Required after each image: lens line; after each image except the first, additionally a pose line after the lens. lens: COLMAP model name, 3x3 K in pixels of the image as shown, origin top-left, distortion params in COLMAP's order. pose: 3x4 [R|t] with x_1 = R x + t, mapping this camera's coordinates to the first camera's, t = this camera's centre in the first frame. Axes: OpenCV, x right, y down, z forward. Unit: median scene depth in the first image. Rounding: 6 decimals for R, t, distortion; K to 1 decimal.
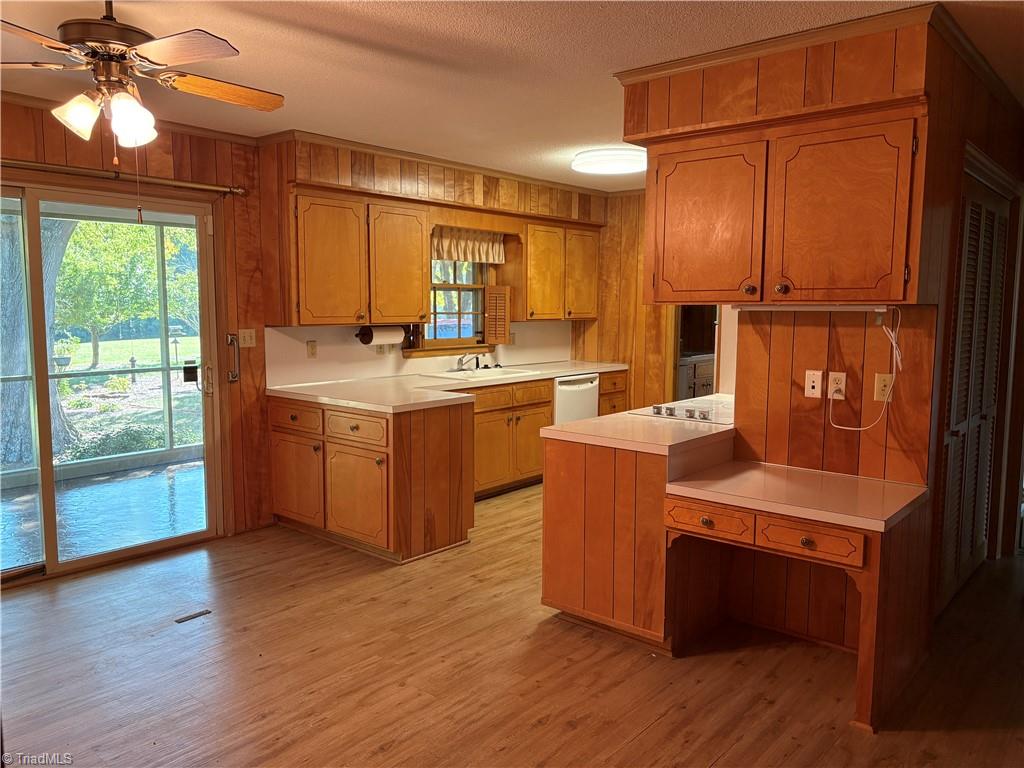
lens RADIAL K [[781.7, 0, 512.0], [0, 781.7, 384.0], [0, 0, 1]] dist [0.013458, -0.003567]
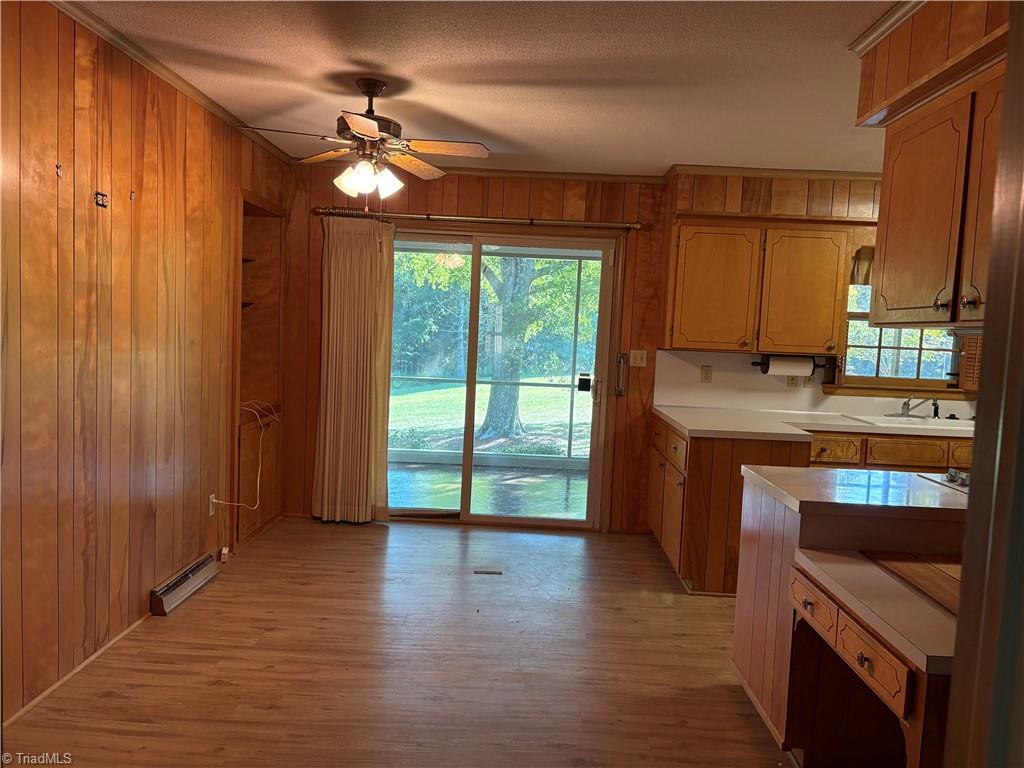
lens RADIAL K [[770.8, 0, 512.0], [0, 770.8, 384.0], [0, 0, 1]] dist [0.017729, -0.001974]
pose [[0.636645, 0.077656, -0.767237, 0.395315], [-0.120004, 0.992773, 0.000905, -0.001879], [0.761763, 0.091495, 0.641363, 0.174678]]
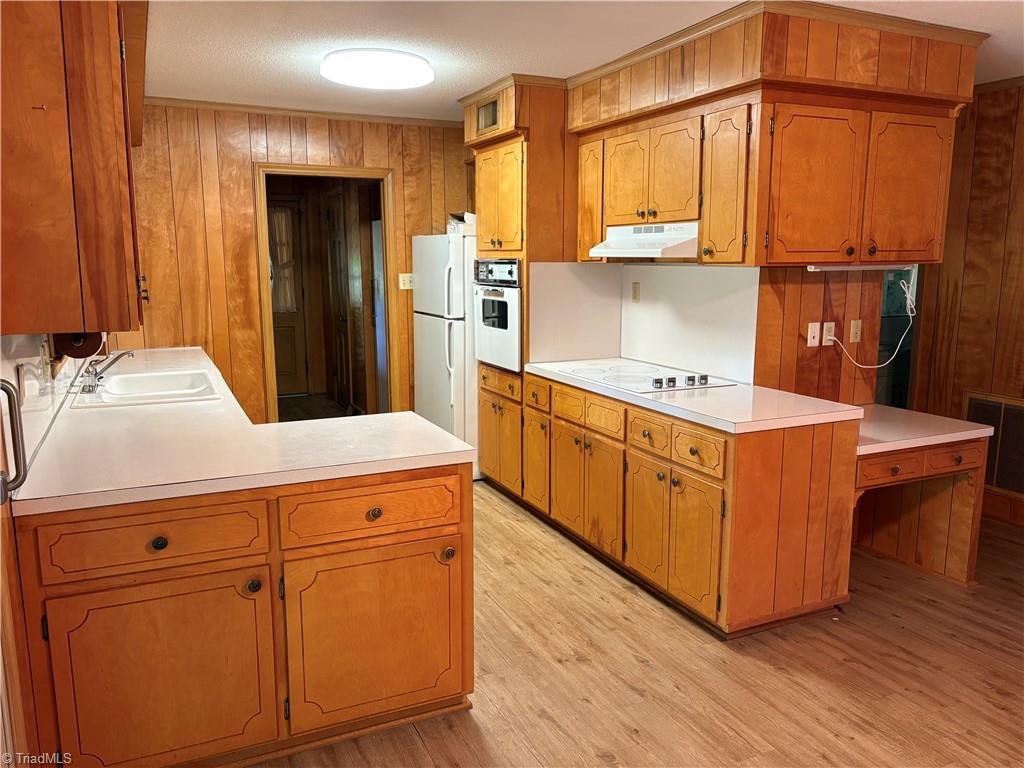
lens RADIAL K [[781.7, 0, 512.0], [0, 781.7, 384.0], [0, 0, 1]] dist [0.013458, -0.003567]
pose [[0.410575, -0.153511, 0.898812, -0.576750], [0.096792, 0.987494, 0.124443, -0.078910], [-0.906675, 0.035904, 0.420299, 0.642928]]
